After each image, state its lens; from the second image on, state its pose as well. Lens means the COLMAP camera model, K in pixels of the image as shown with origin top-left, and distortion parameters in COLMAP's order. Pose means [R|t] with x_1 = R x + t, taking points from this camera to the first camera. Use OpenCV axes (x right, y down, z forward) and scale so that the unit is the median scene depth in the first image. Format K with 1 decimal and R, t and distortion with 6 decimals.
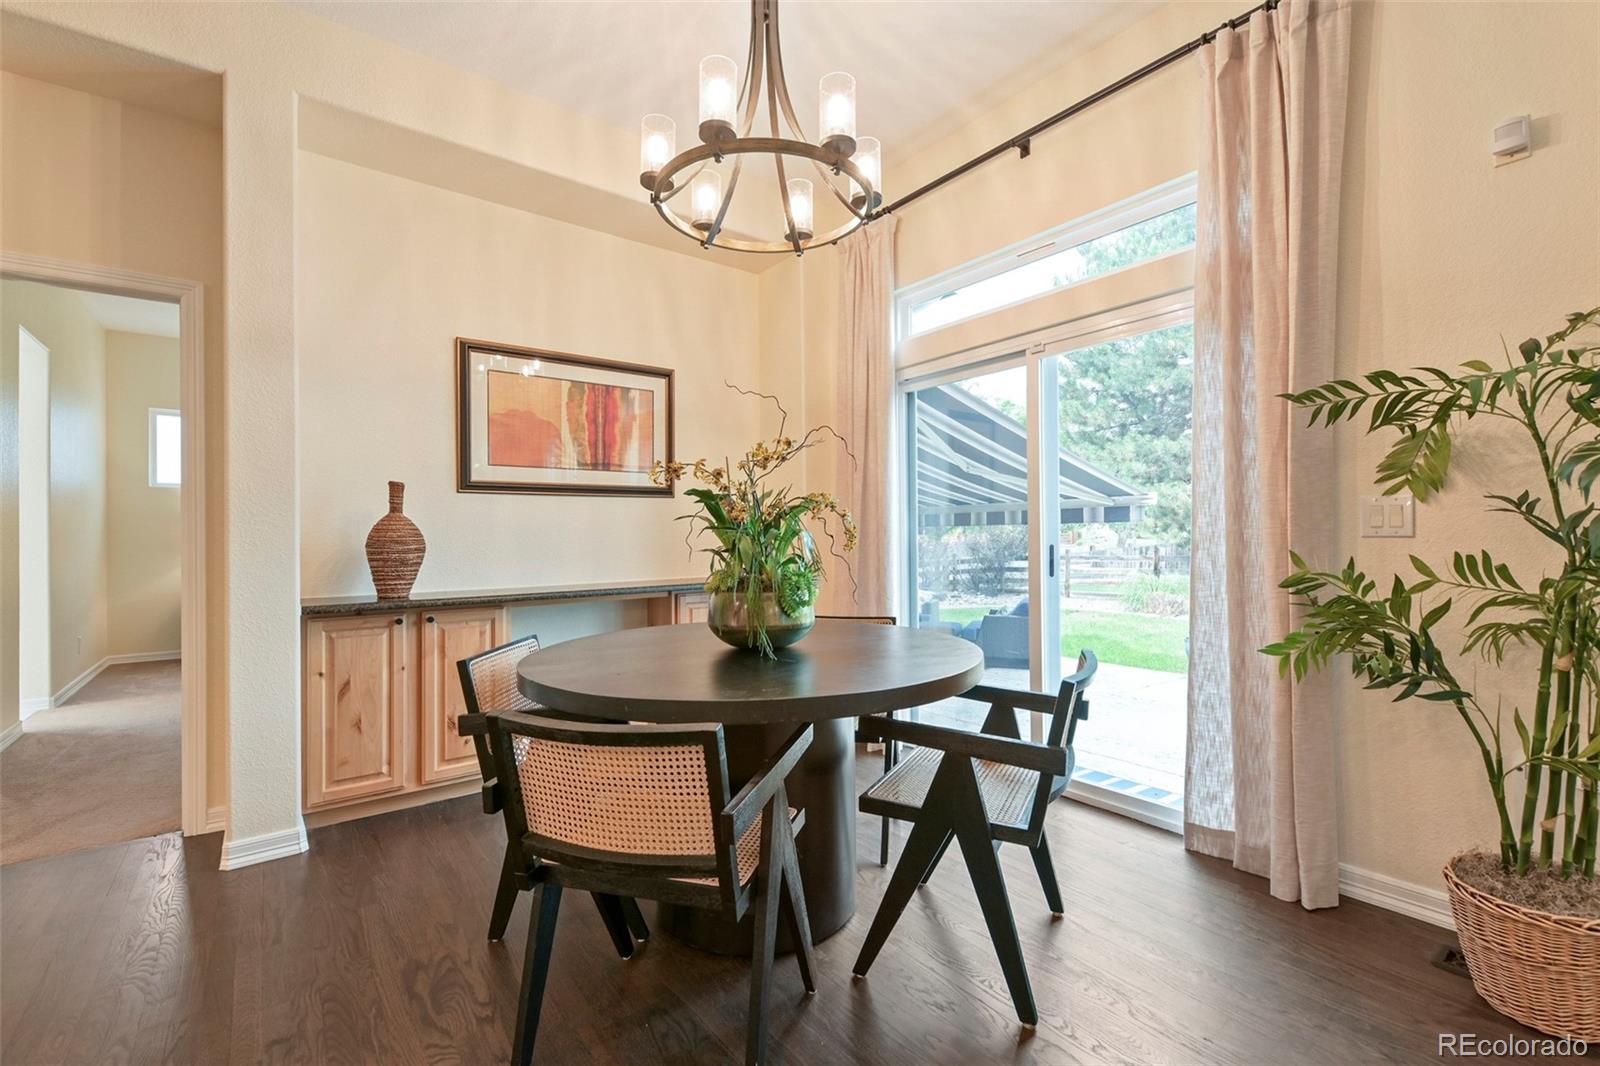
lens RADIAL K [[688.8, 0, 778.9], [0, 688.8, 527.9], [0, 0, 1]] dist [-0.001797, -0.000347]
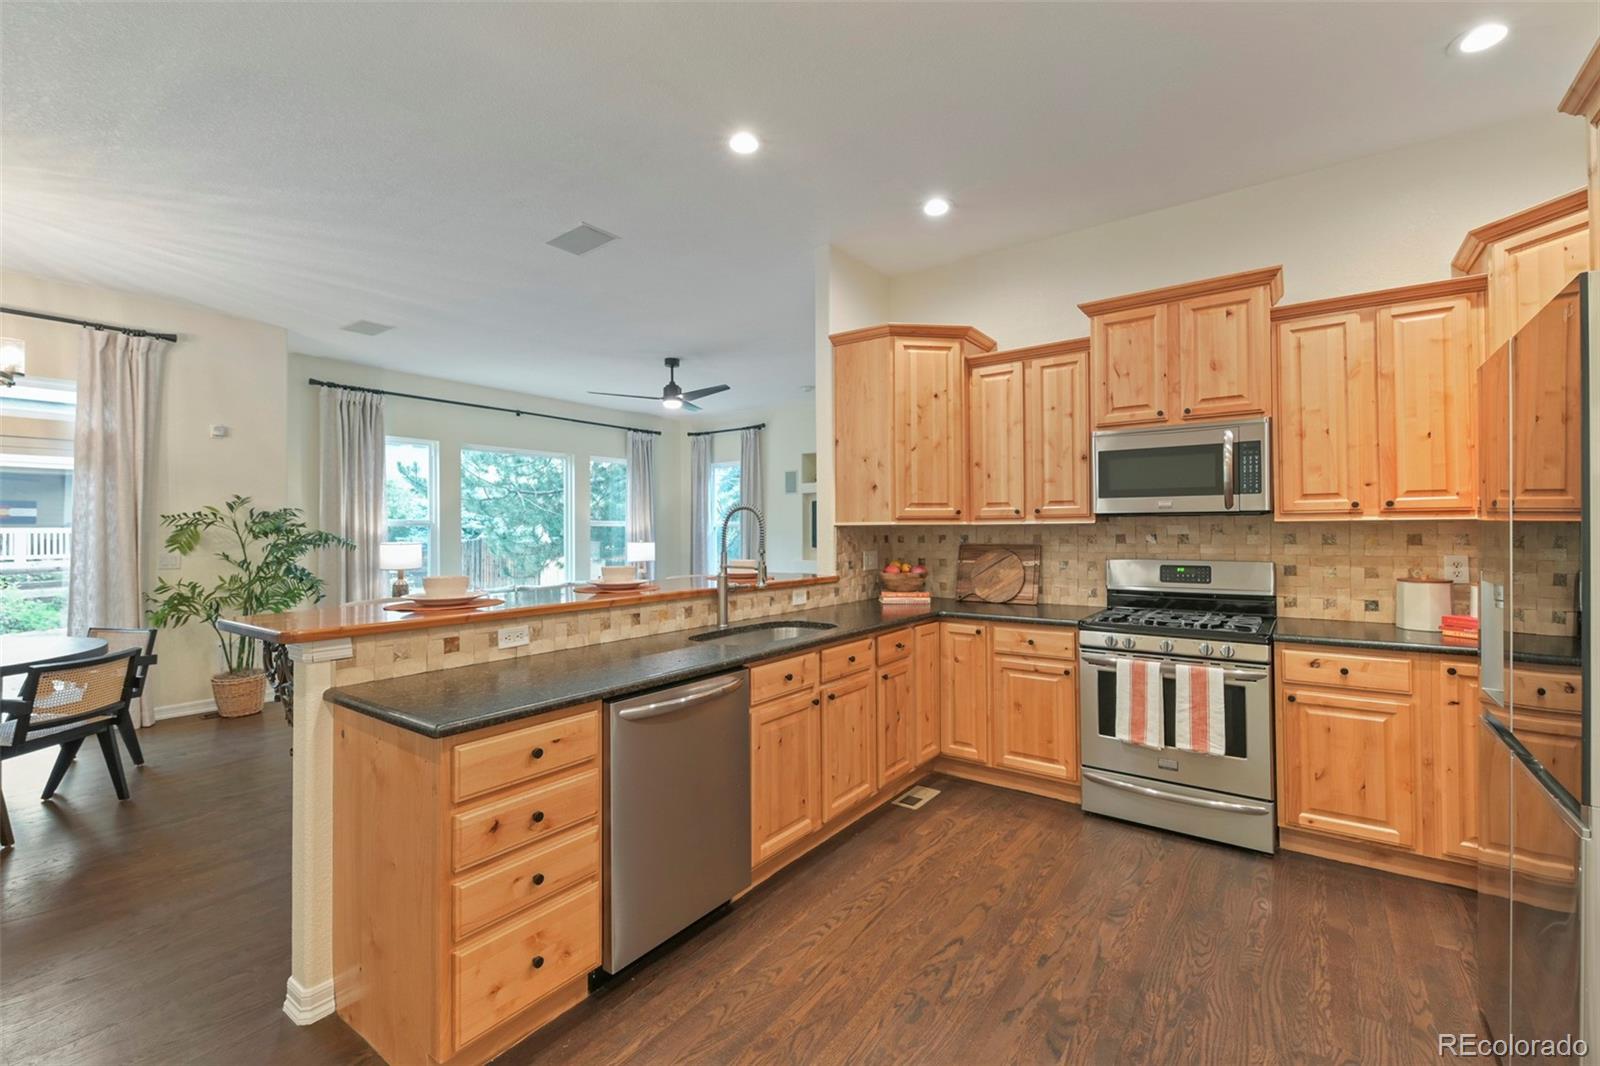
lens RADIAL K [[658.6, 0, 824.4], [0, 658.6, 527.2], [0, 0, 1]] dist [-0.000649, -0.000387]
pose [[-0.309036, 0.015656, 0.950922, -1.941477], [-0.004325, 0.999831, -0.017867, -0.096271], [-0.951041, -0.009635, -0.308916, -0.481446]]
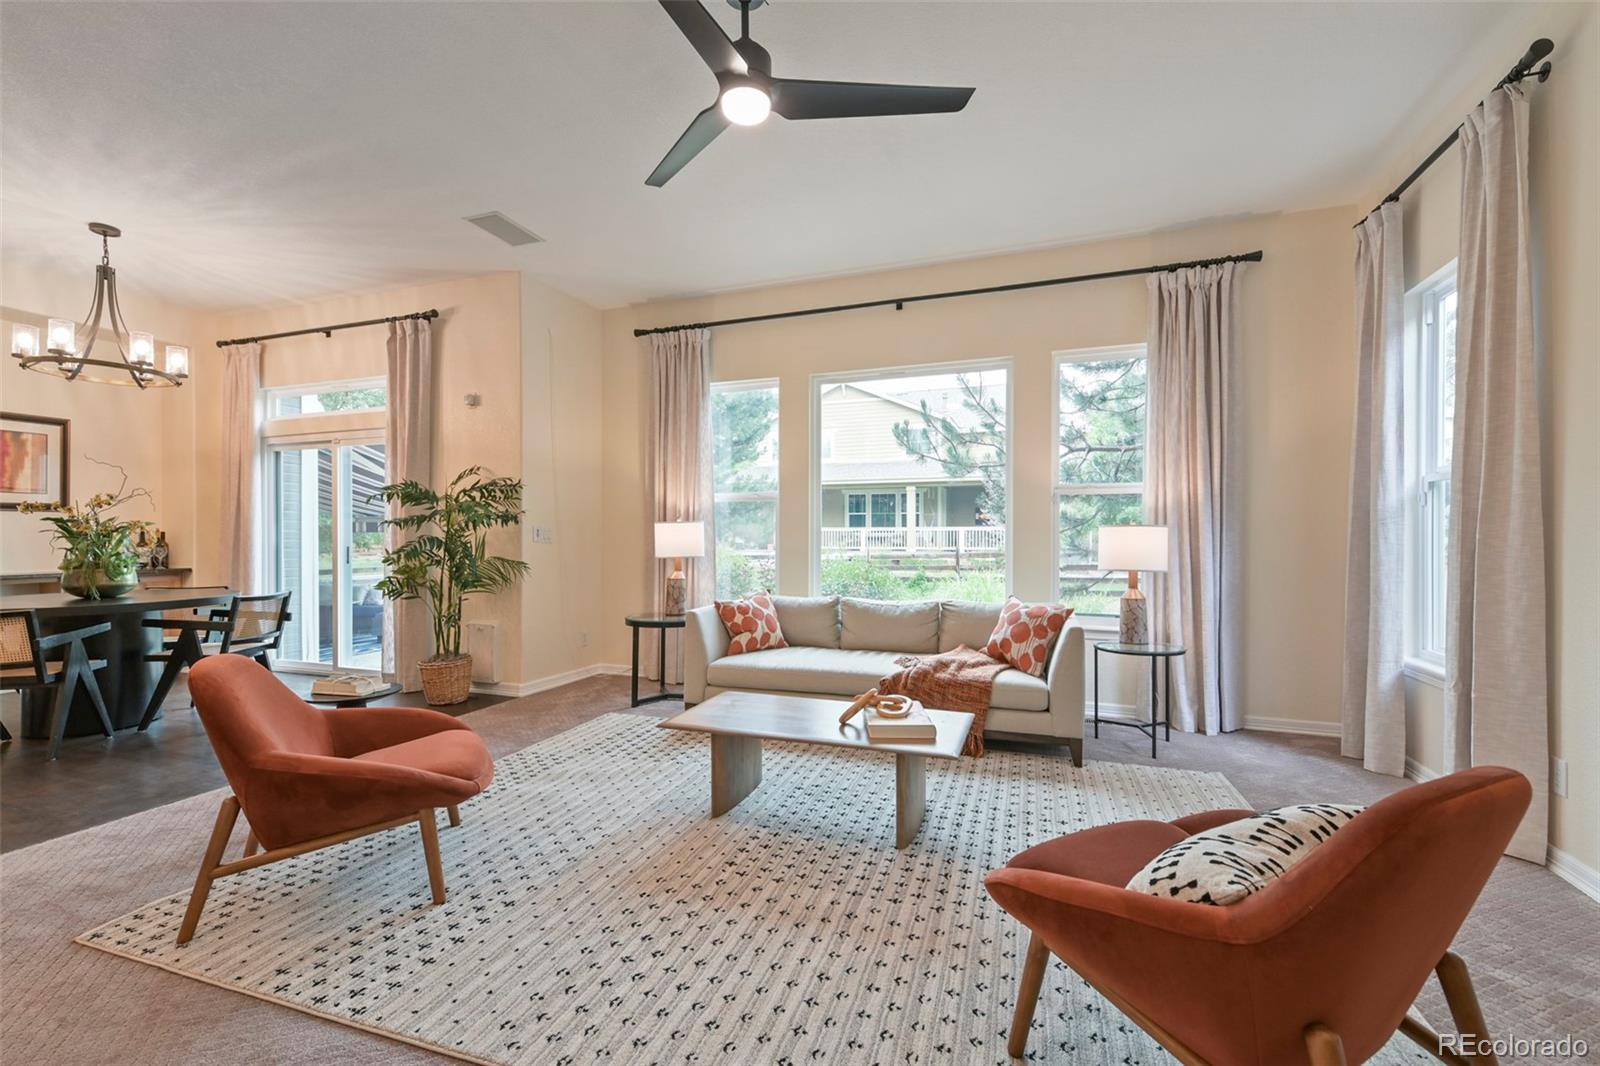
lens RADIAL K [[683.2, 0, 793.8], [0, 683.2, 535.8], [0, 0, 1]] dist [0.003498, 0.000246]
pose [[0.833459, 0.009577, 0.552499, 0.523337], [-0.014804, 0.999878, 0.005000, -0.040813], [-0.552383, -0.012347, 0.833499, -1.668443]]
